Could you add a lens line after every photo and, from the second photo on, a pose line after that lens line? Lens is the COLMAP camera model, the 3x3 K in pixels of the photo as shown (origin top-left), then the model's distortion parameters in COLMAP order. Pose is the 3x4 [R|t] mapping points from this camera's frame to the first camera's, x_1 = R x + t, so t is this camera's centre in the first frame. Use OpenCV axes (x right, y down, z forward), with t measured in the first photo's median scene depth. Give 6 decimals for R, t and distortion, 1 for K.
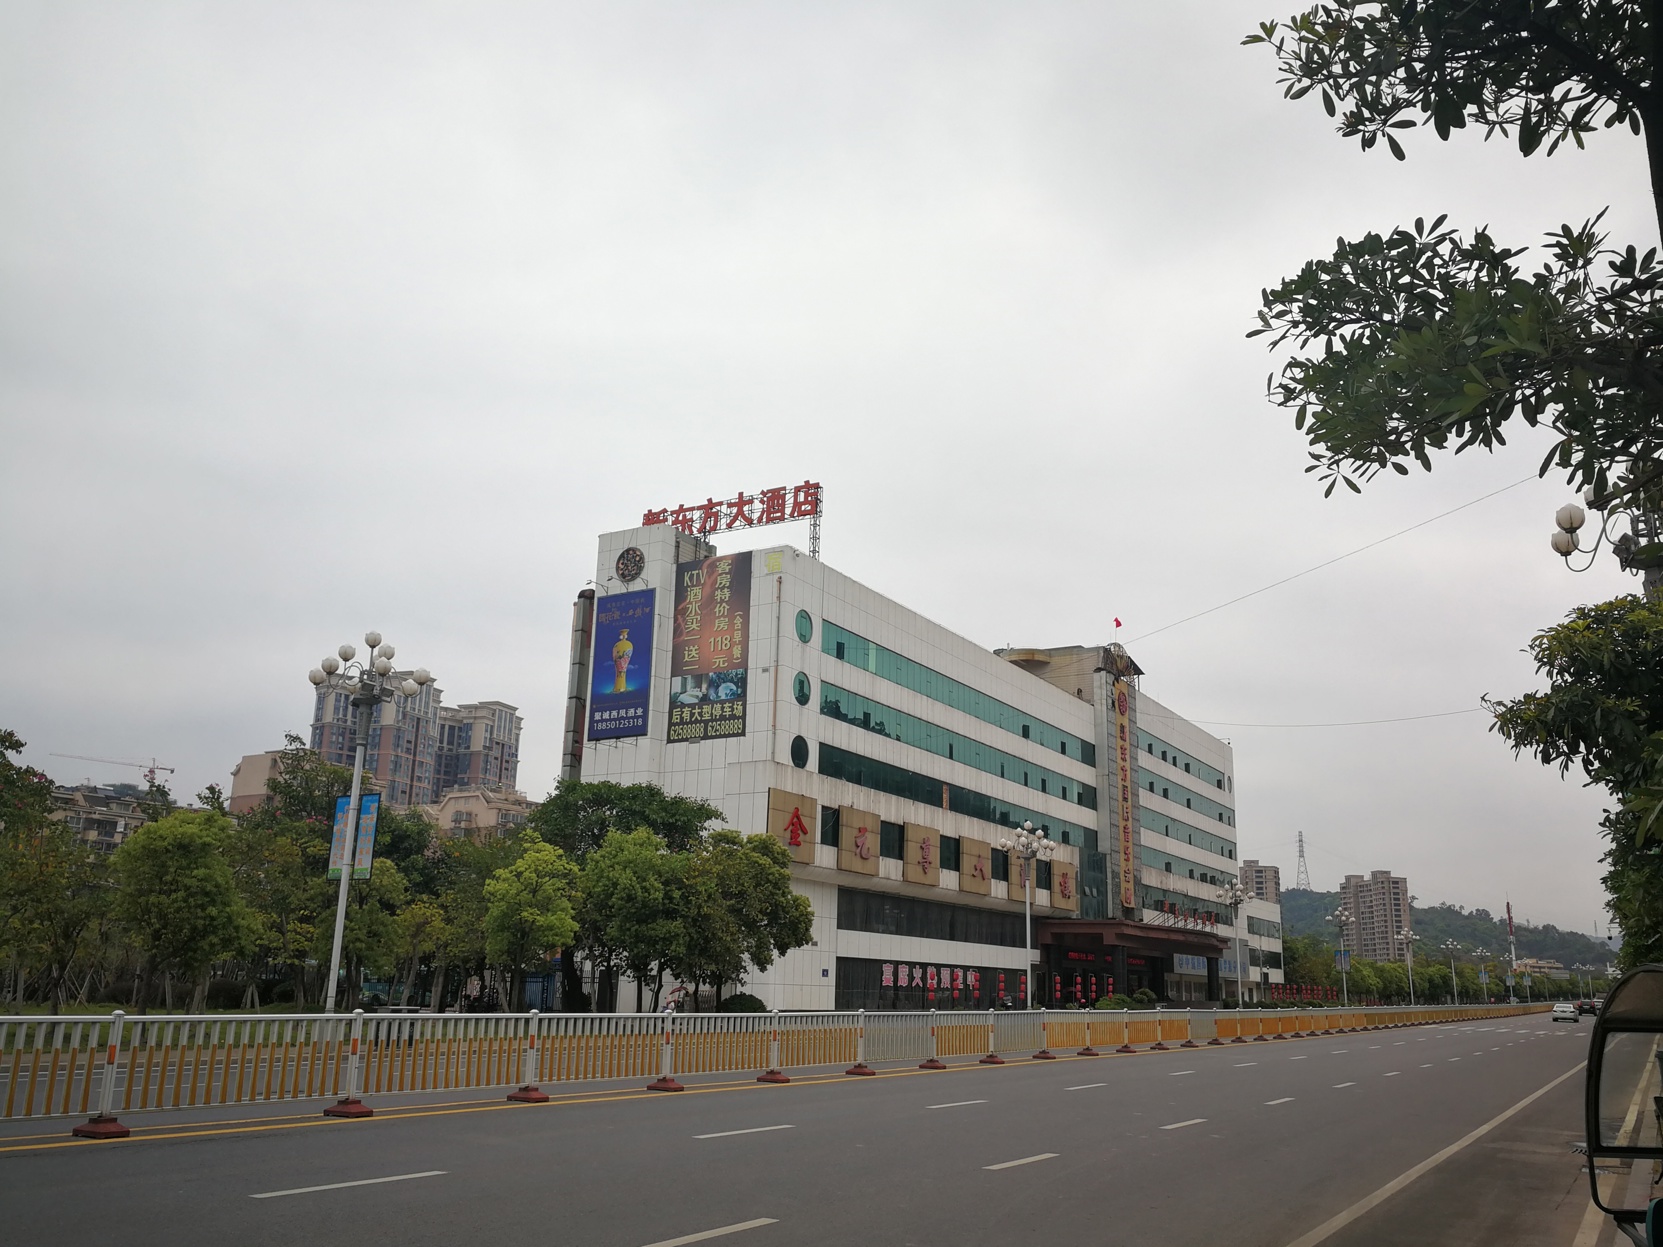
lens RADIAL K [[1351.6, 0, 831.5], [0, 1351.6, 623.5], [0, 0, 1]] dist [-0.000801, 0.000024]
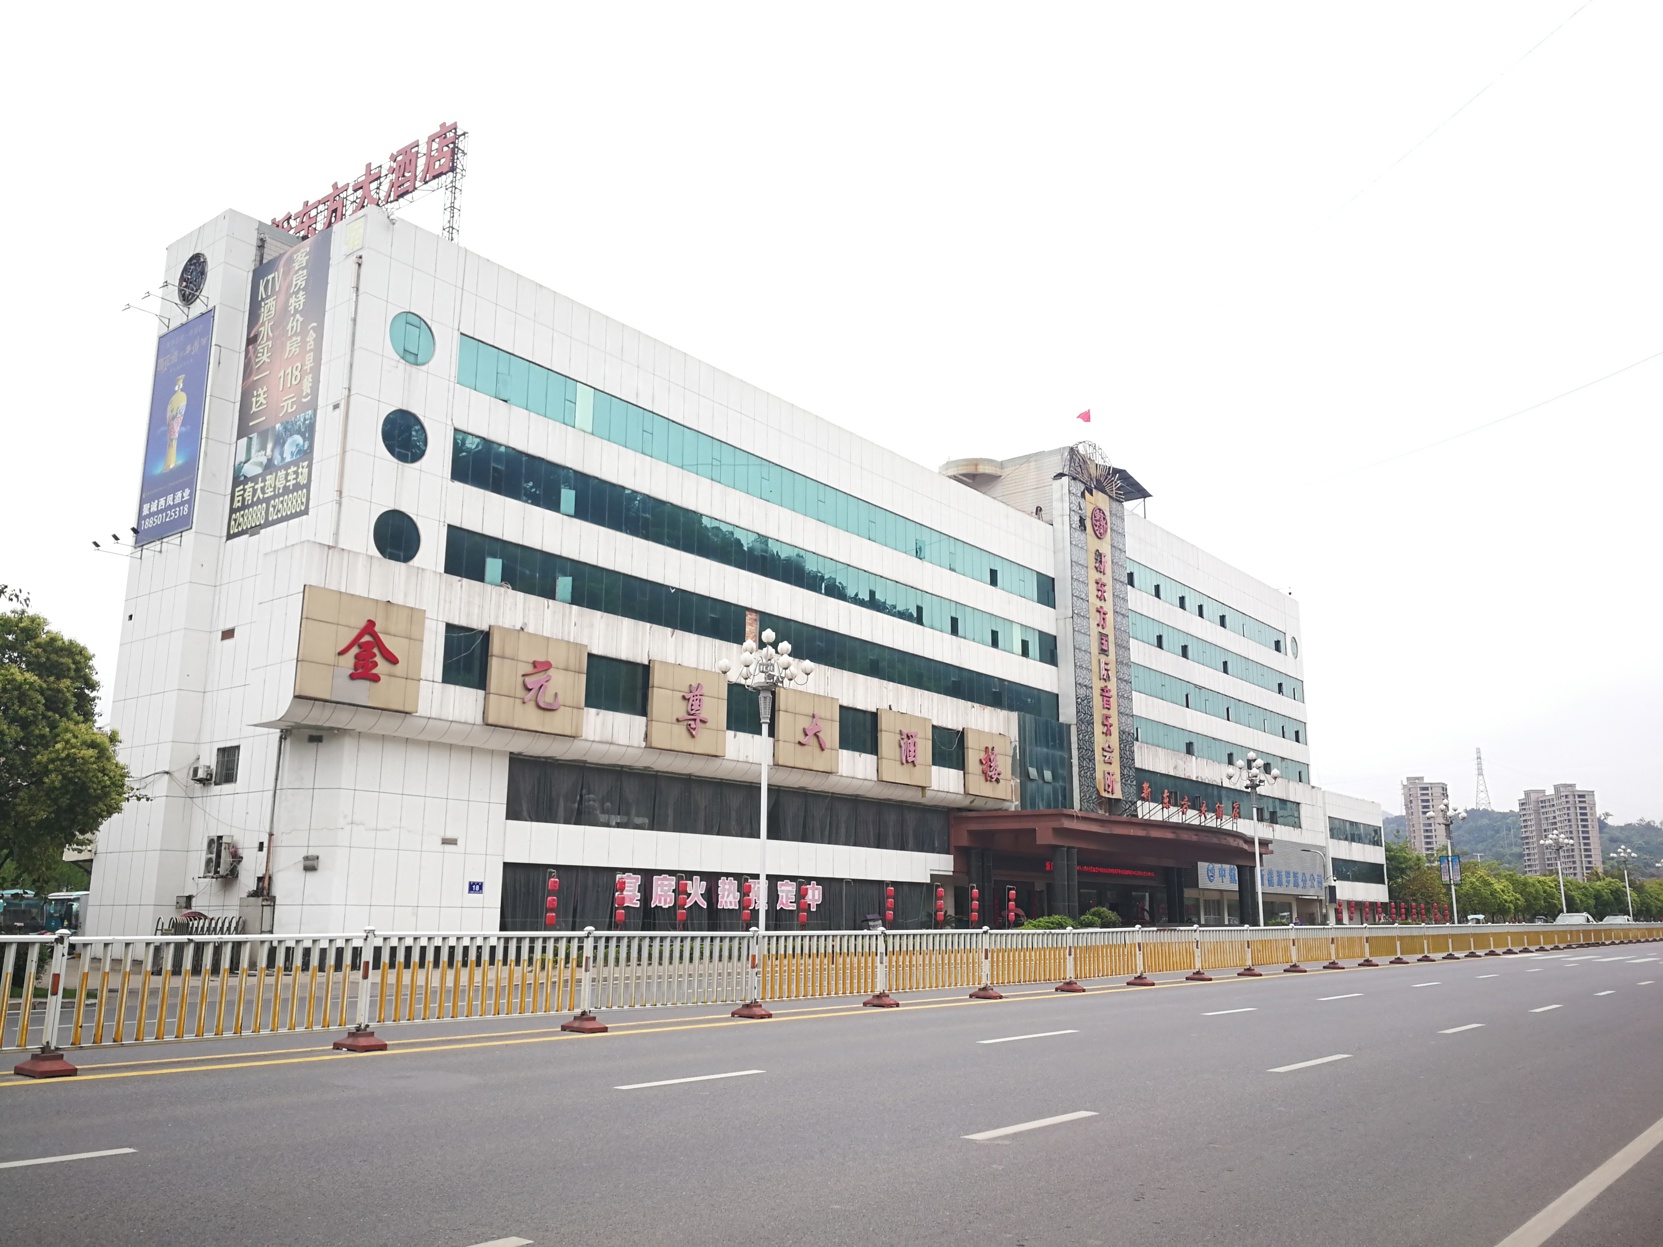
lens RADIAL K [[1306.9, 0, 793.3], [0, 1306.9, 652.6], [0, 0, 1]] dist [0.007963, 0.001917]
pose [[0.988508, -0.042189, -0.145160, 0.182950], [0.051874, 0.996627, 0.063591, 0.091233], [0.141987, -0.070390, 0.987363, 0.329231]]
